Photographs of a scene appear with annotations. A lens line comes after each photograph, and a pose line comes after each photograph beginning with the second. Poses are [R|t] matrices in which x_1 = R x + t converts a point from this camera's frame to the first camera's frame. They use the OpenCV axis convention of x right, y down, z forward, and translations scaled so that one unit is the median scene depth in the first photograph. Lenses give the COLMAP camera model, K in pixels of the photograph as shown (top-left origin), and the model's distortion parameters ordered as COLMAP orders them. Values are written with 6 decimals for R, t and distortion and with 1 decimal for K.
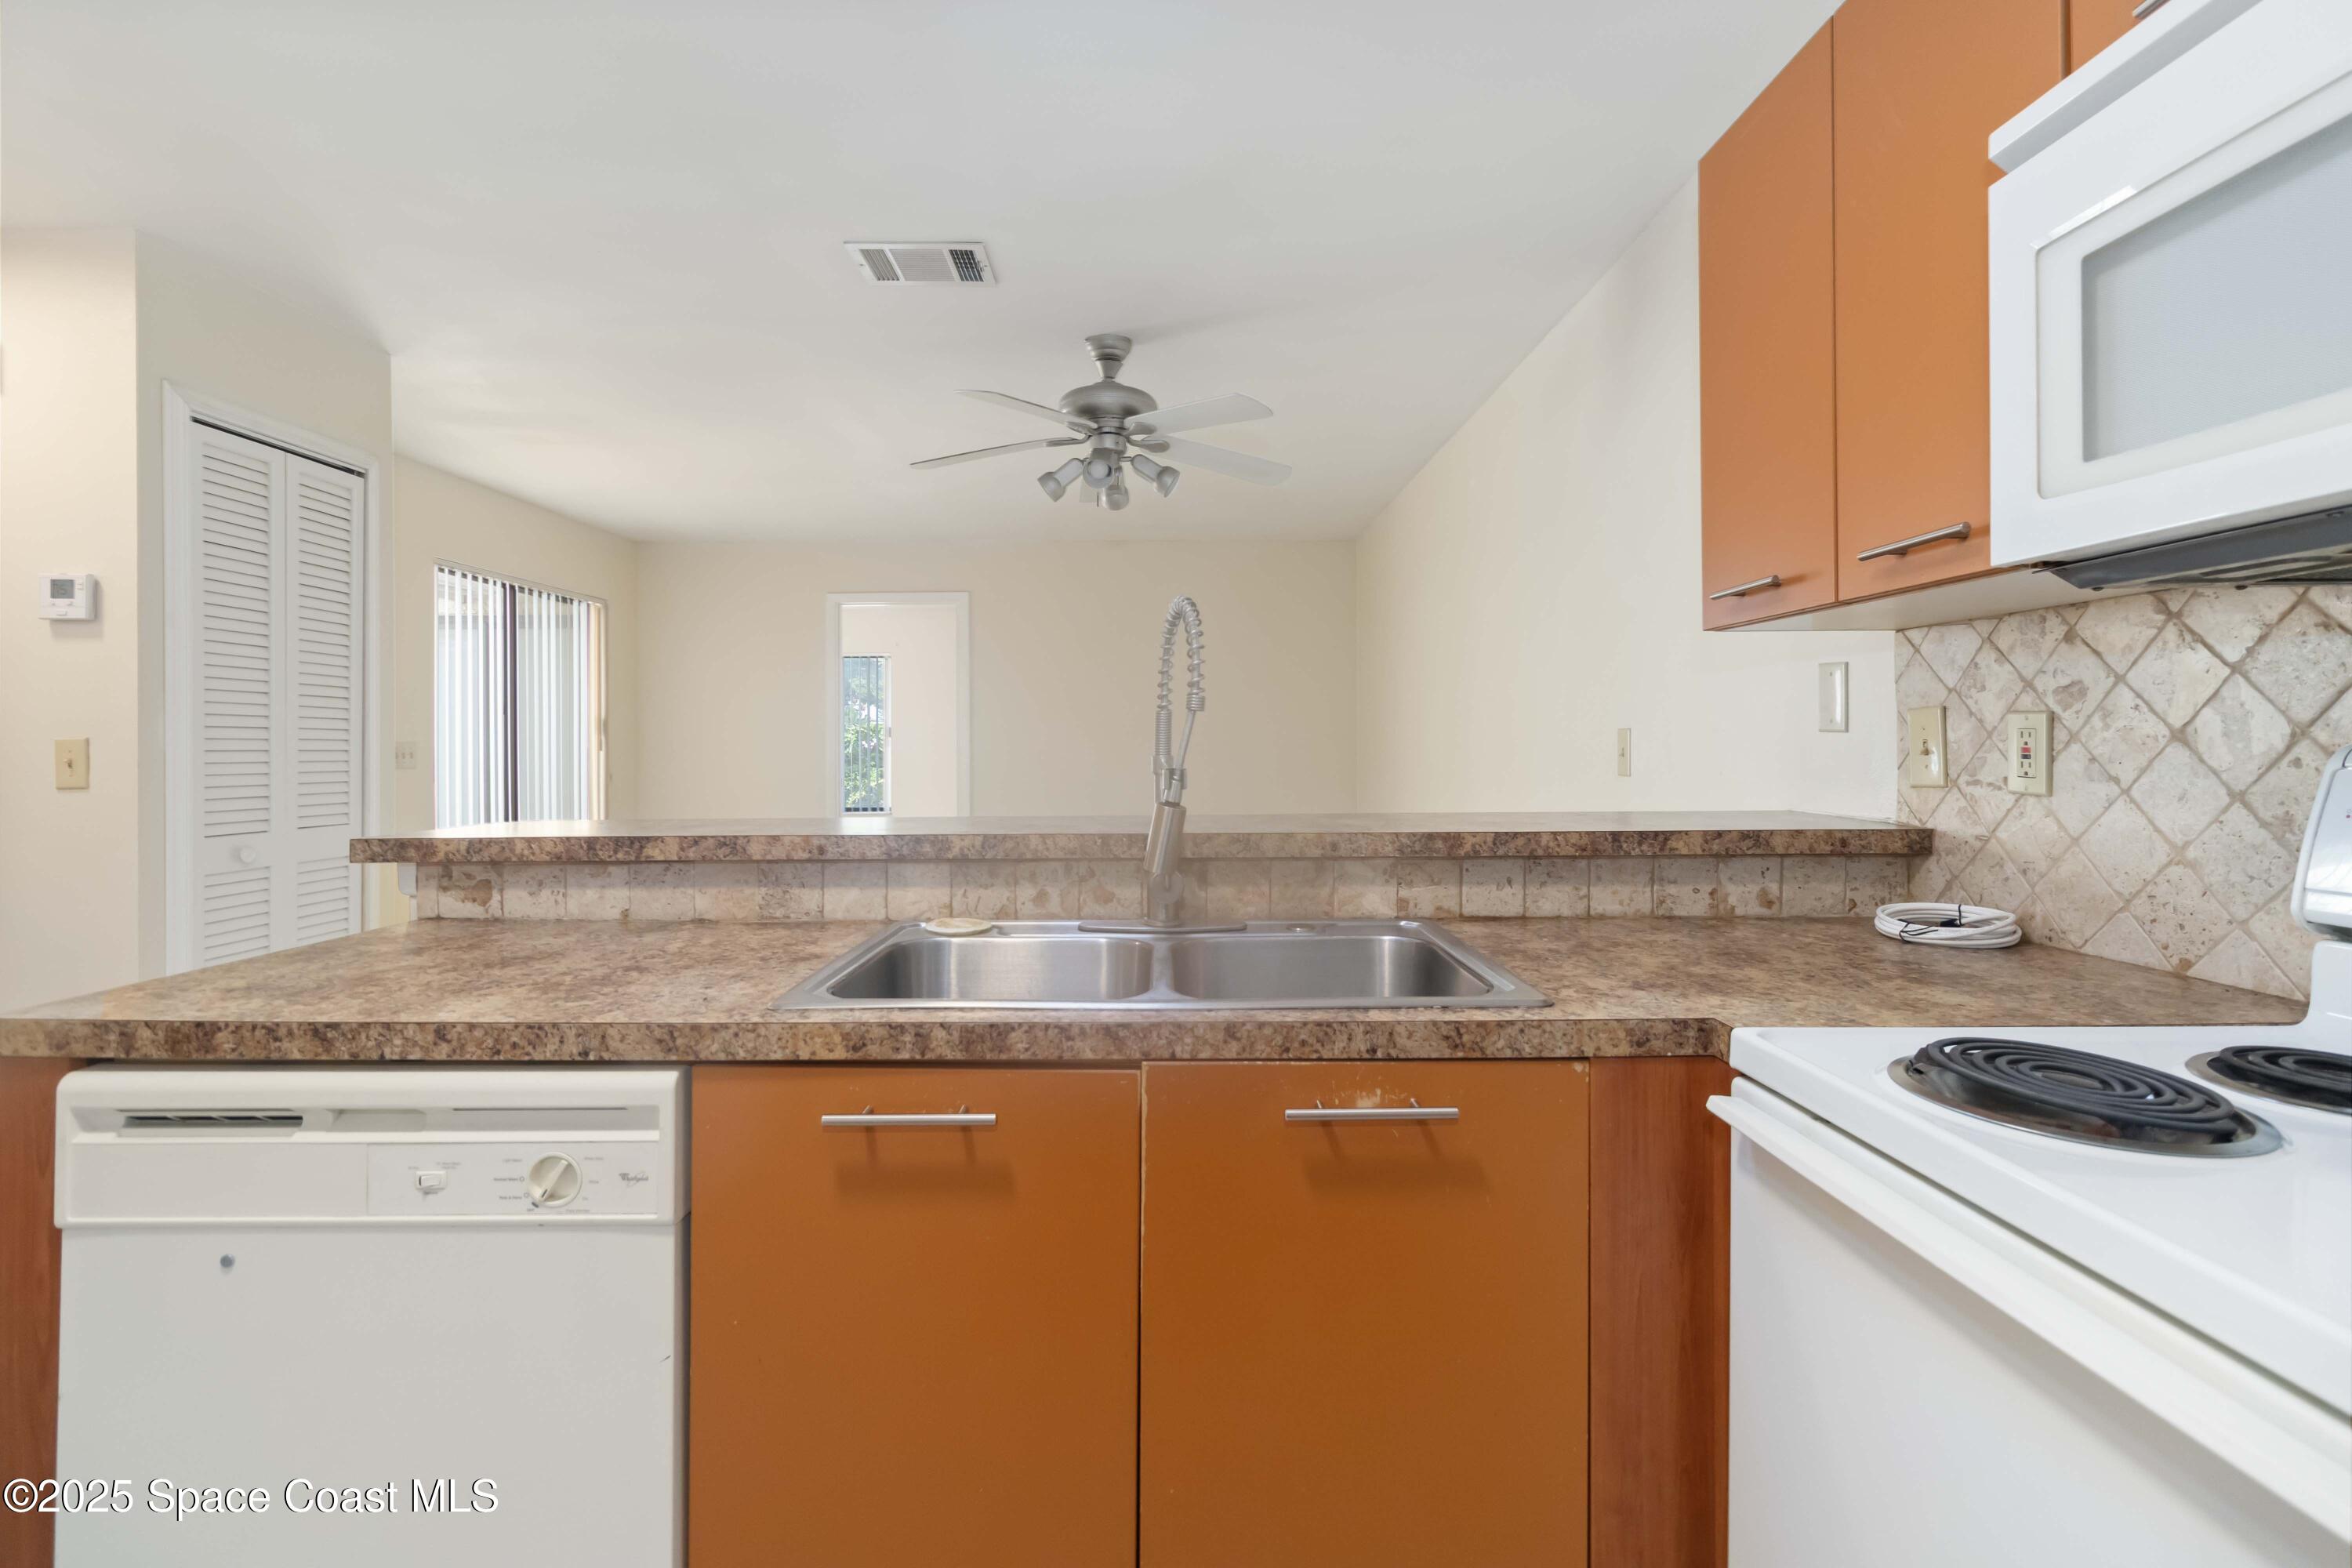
lens RADIAL K [[1089.1, 0, 1177.1], [0, 1089.1, 763.3], [0, 0, 1]] dist [-0.000671, -0.000427]
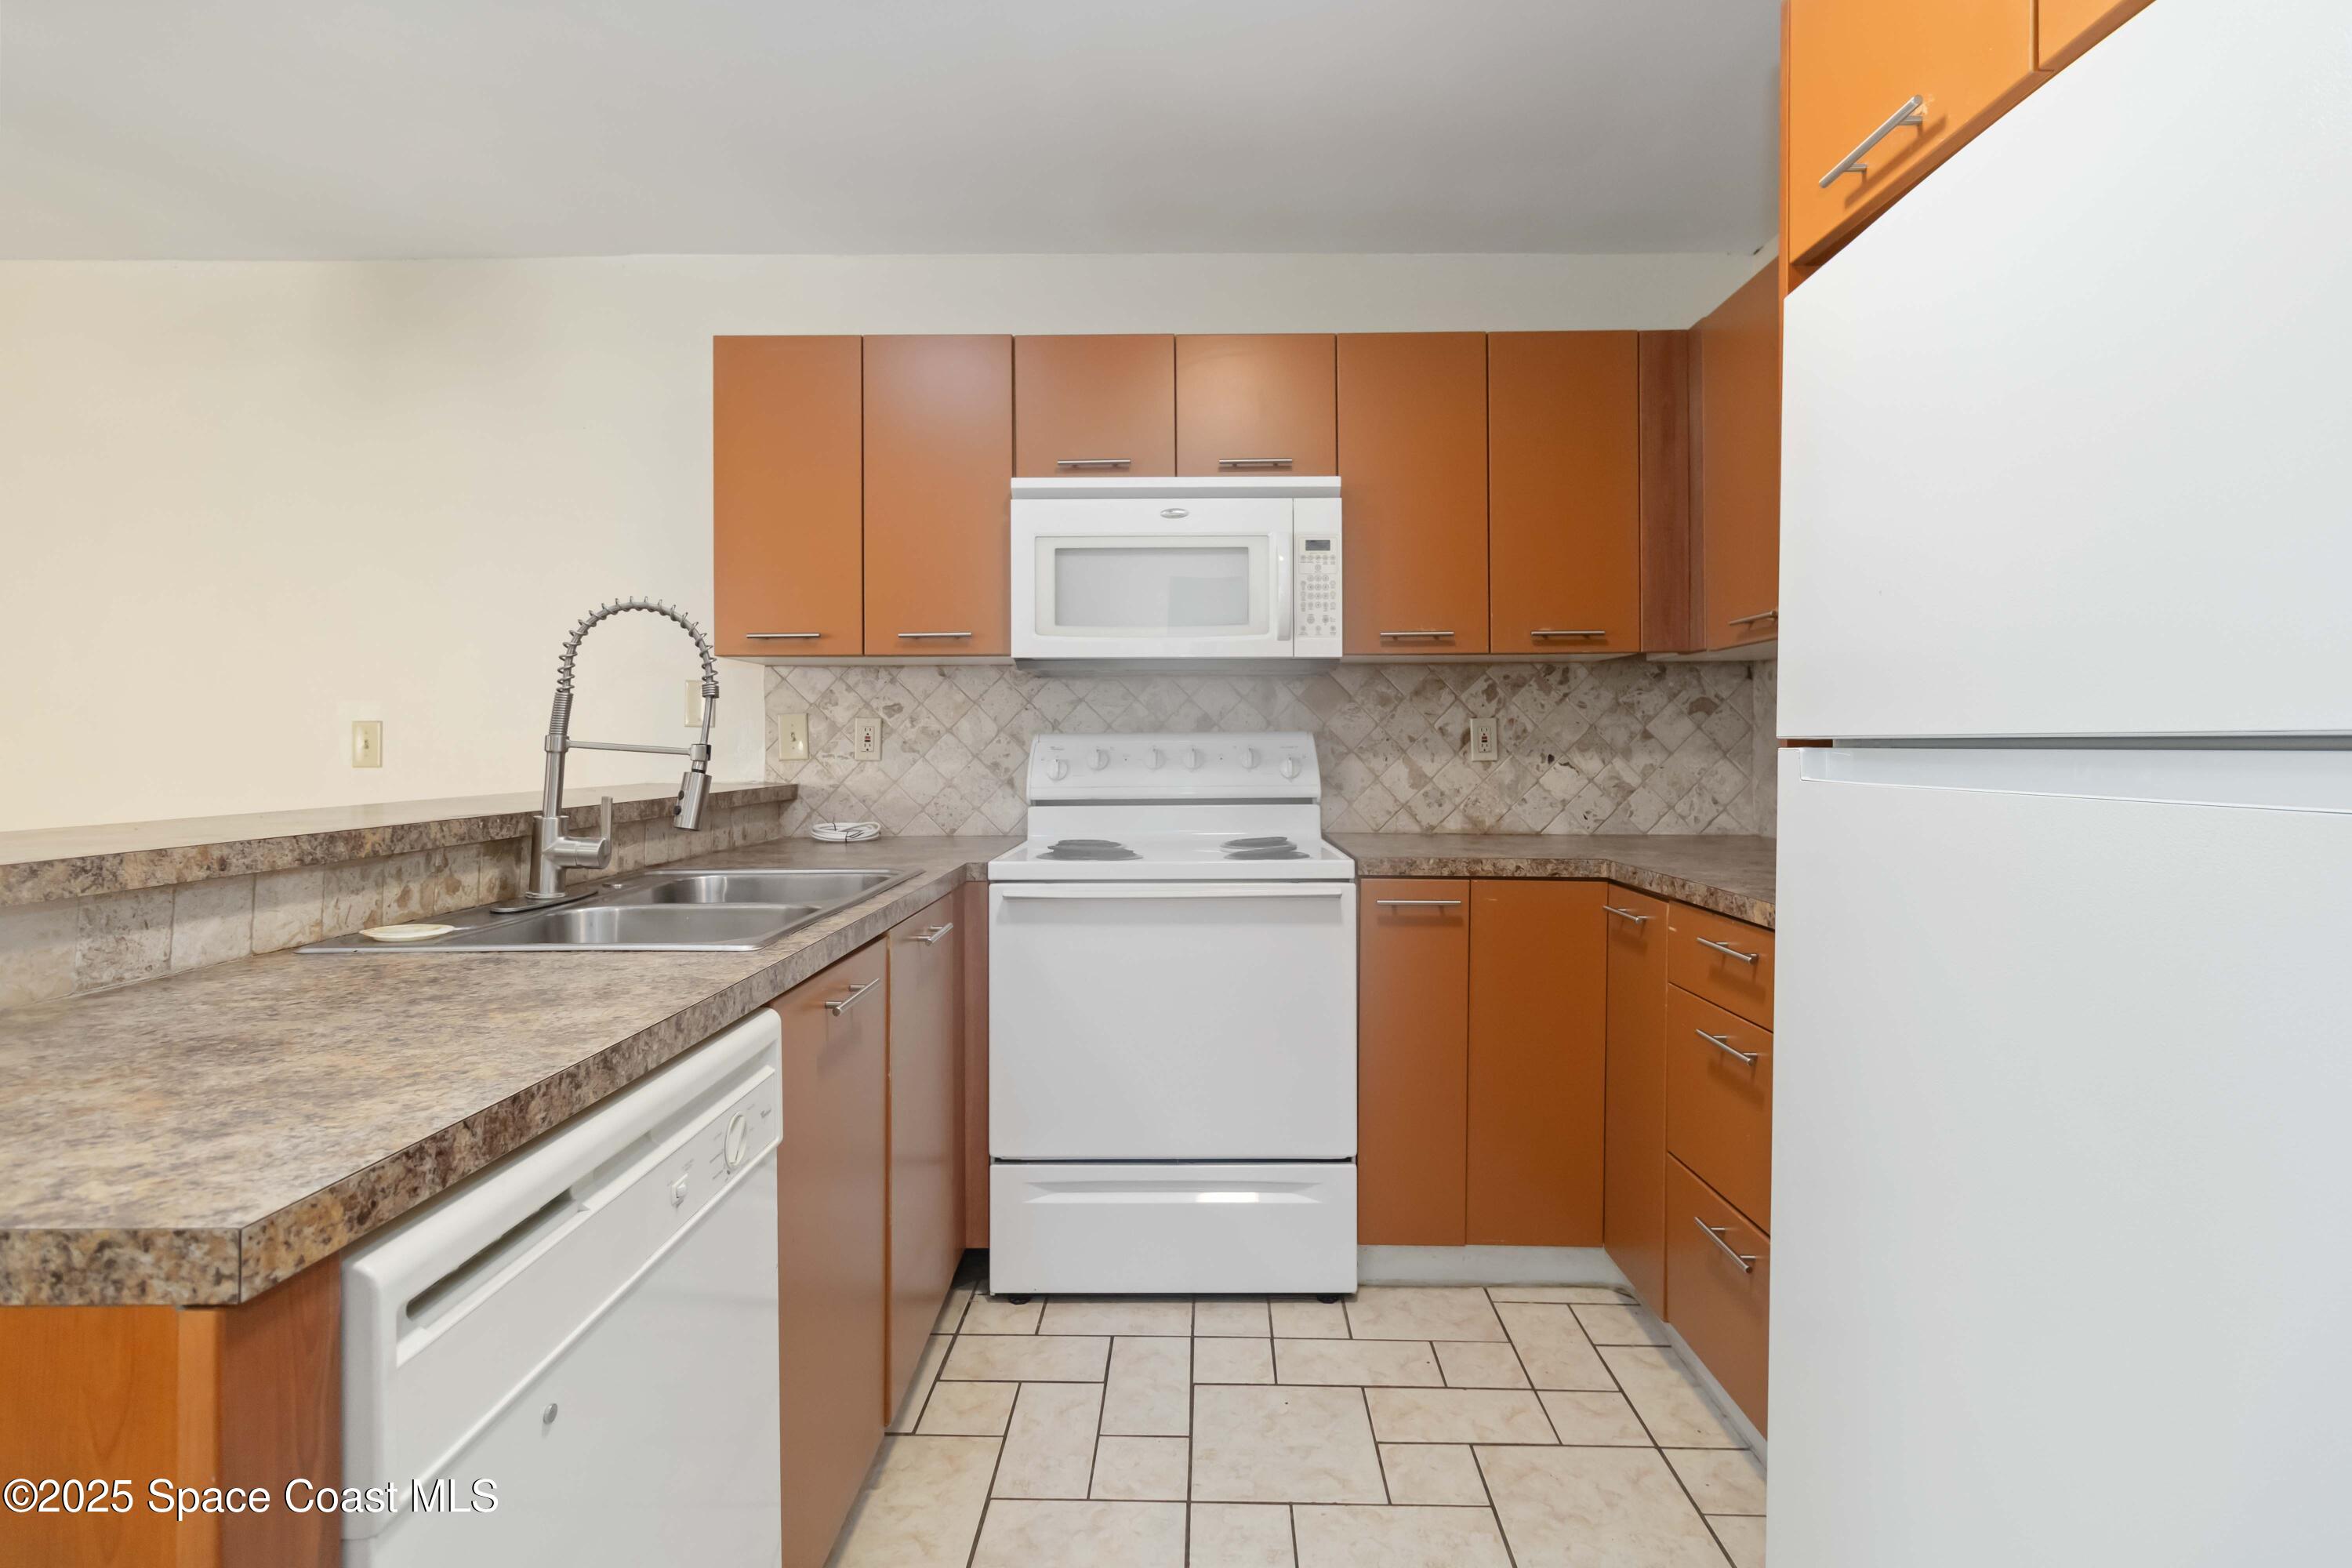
lens RADIAL K [[1089.1, 0, 1172.2], [0, 1089.1, 765.2], [0, 0, 1]] dist [-0.000671, -0.000427]
pose [[0.024020, -0.014290, 0.999609, -1.060479], [0.022803, 0.999646, 0.013742, 0.020996], [-0.999451, 0.022464, 0.024337, 0.383138]]
